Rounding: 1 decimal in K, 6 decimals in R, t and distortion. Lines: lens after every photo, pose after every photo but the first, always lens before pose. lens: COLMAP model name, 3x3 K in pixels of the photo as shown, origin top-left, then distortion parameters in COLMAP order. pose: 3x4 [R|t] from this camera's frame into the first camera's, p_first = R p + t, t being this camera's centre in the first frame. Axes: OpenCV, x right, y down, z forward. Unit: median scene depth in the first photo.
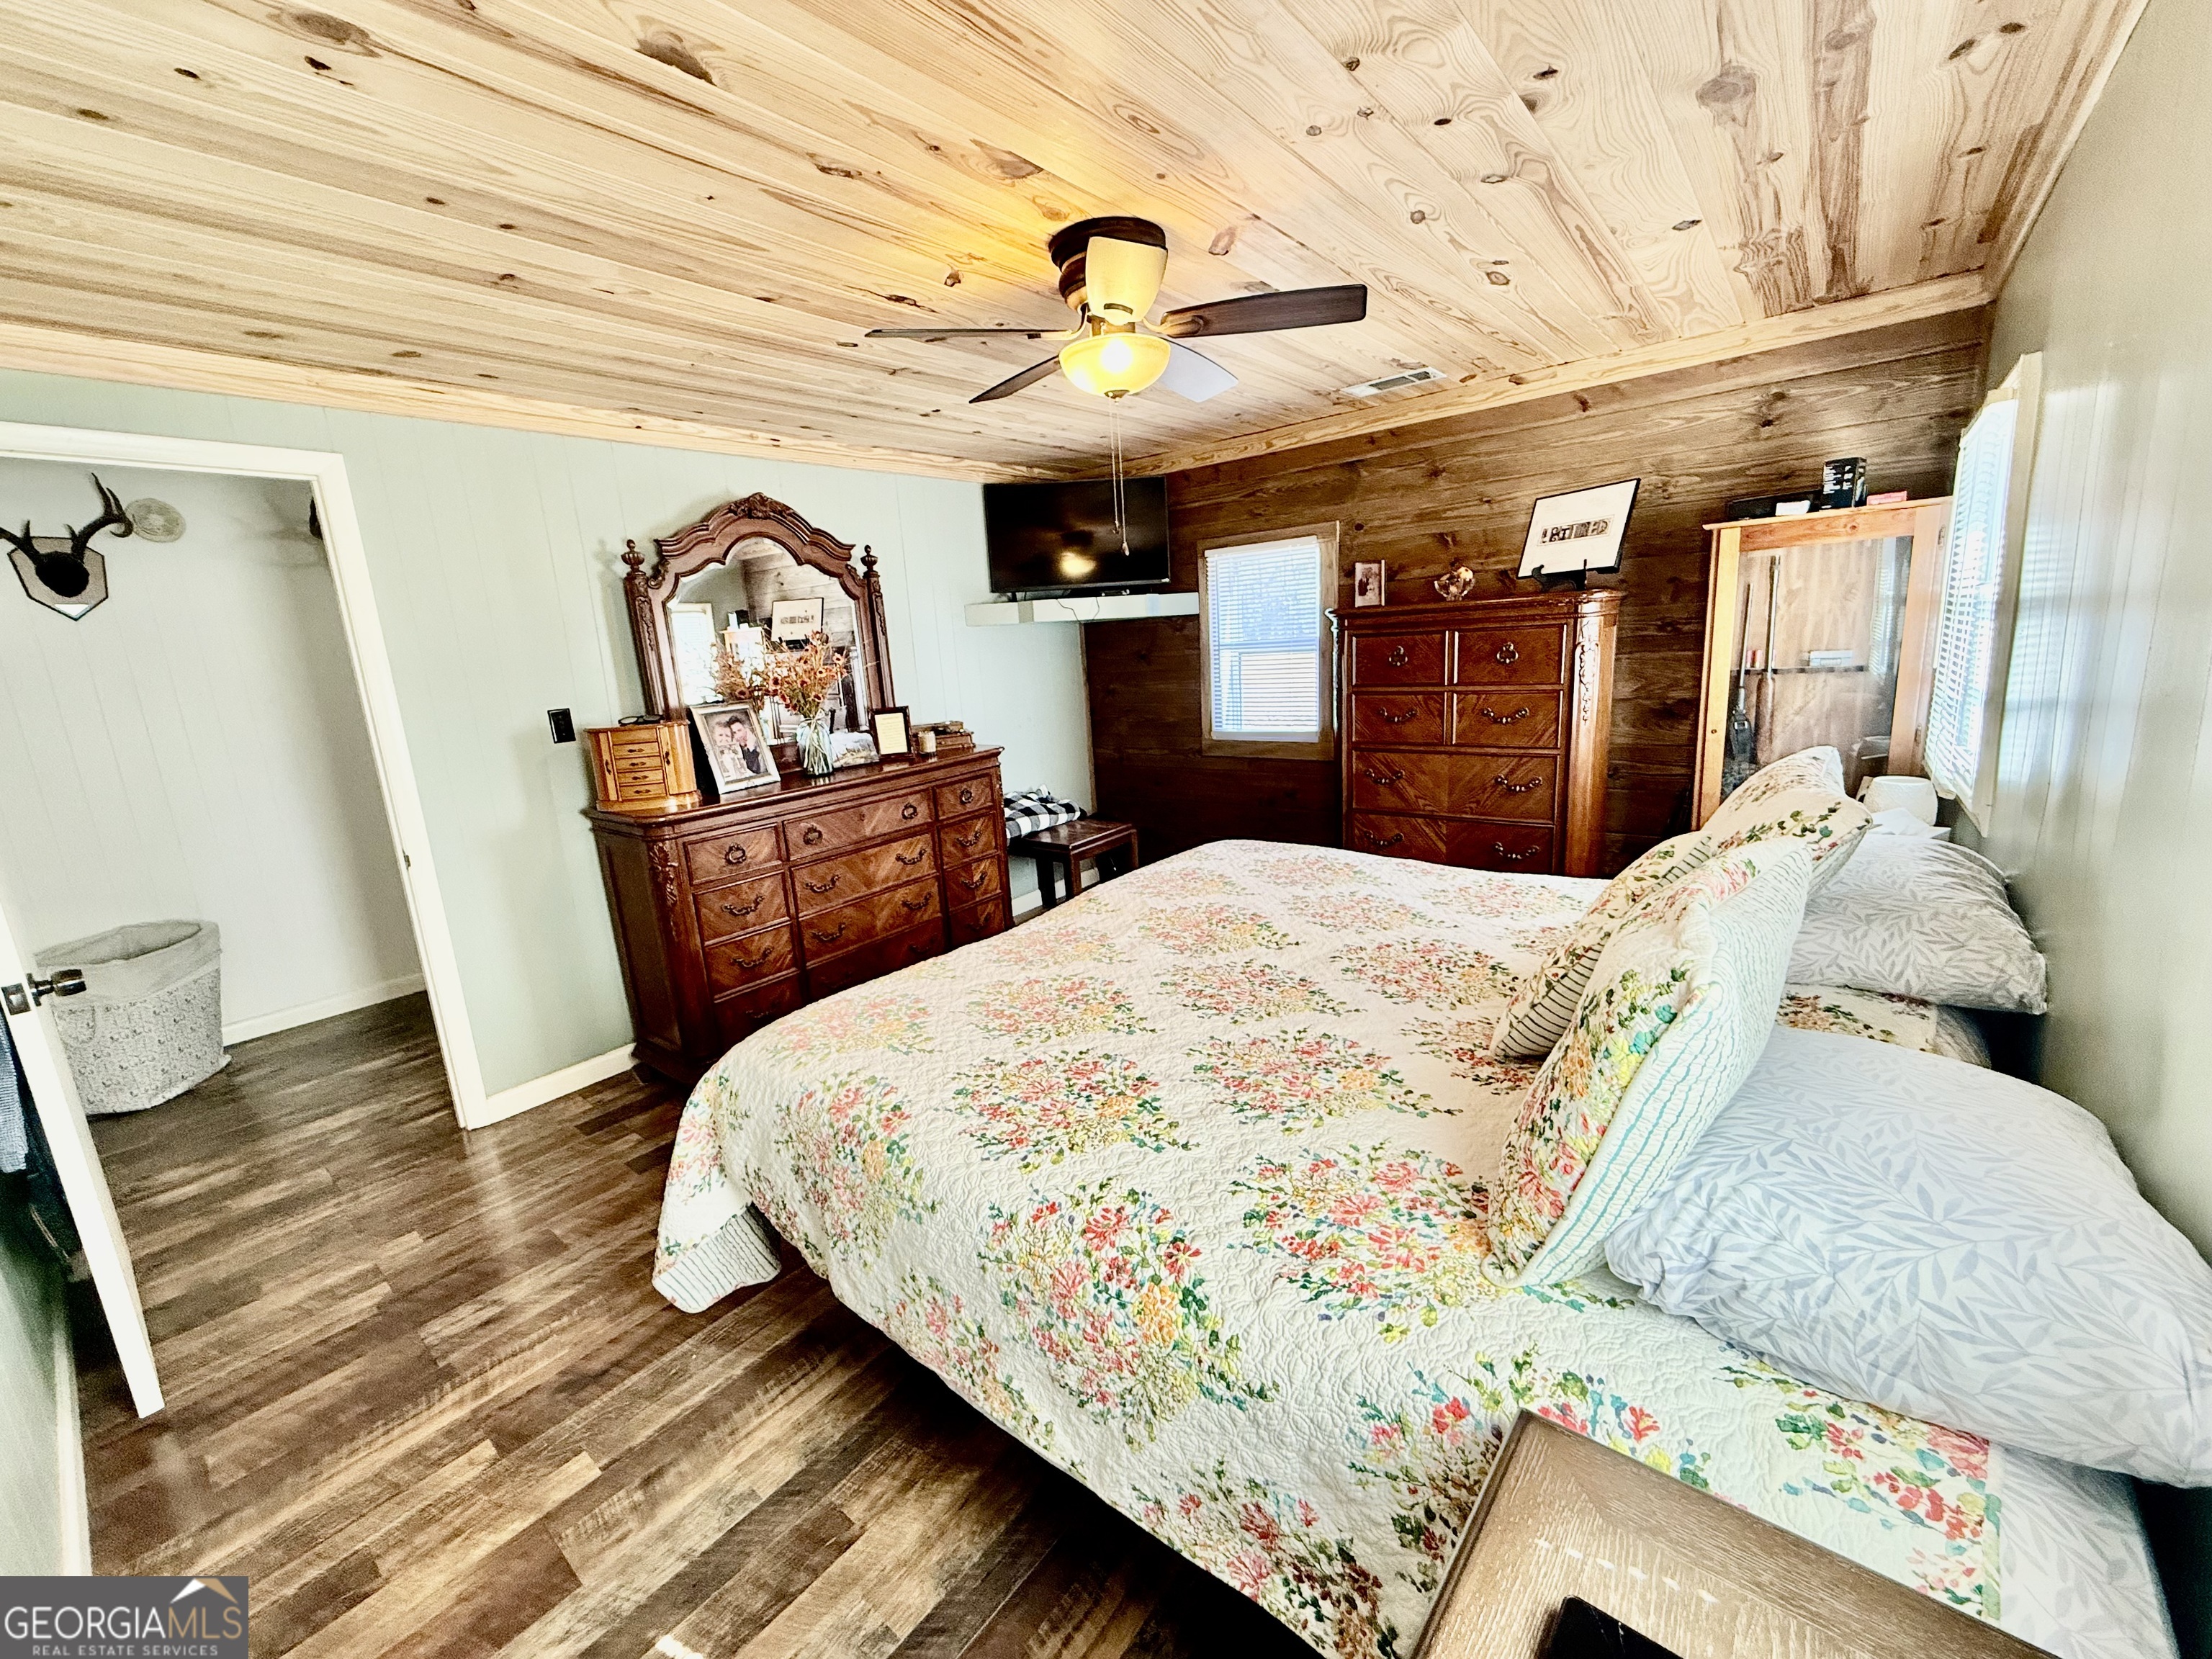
lens RADIAL K [[884.8, 0, 1100.6], [0, 884.8, 825.0], [0, 0, 1]] dist [0.002287, -0.000344]
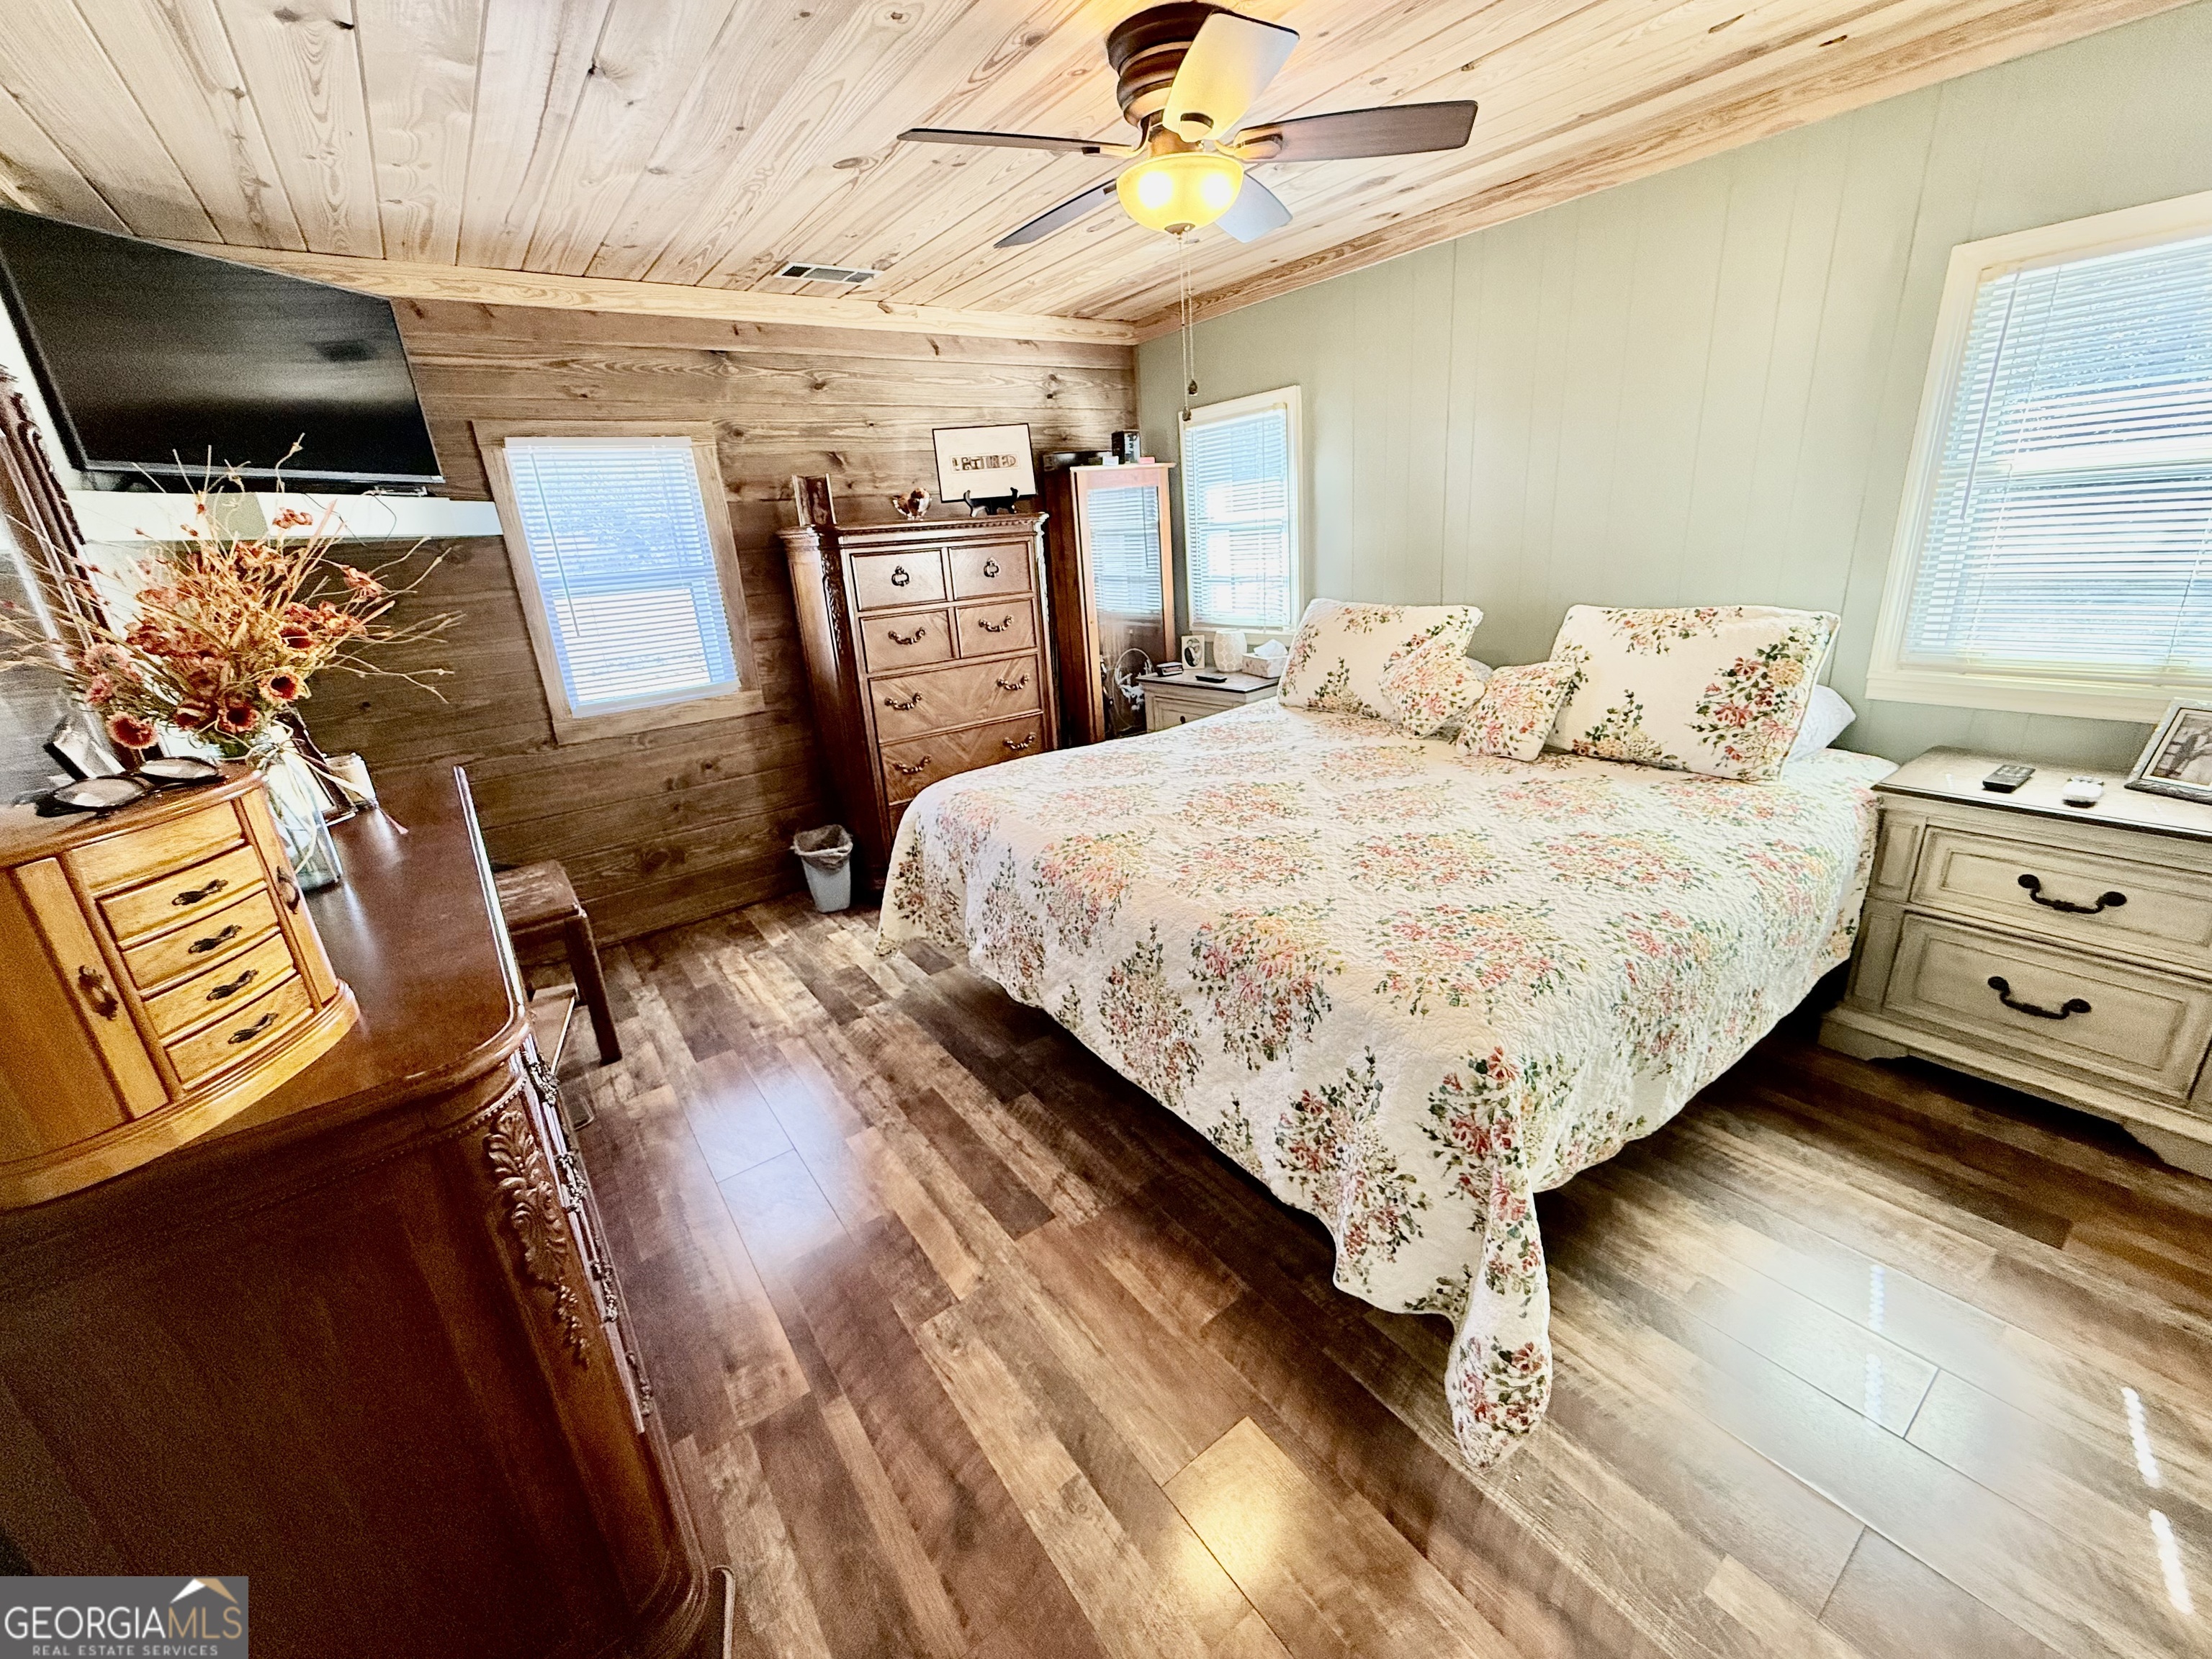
lens RADIAL K [[884.8, 0, 1101.0], [0, 884.8, 822.3], [0, 0, 1]] dist [0.002287, -0.000344]
pose [[0.249279, -0.264994, 0.931471, -0.551425], [0.249573, 0.946925, 0.202600, -0.070937], [-0.935721, 0.181966, 0.302184, 0.513860]]
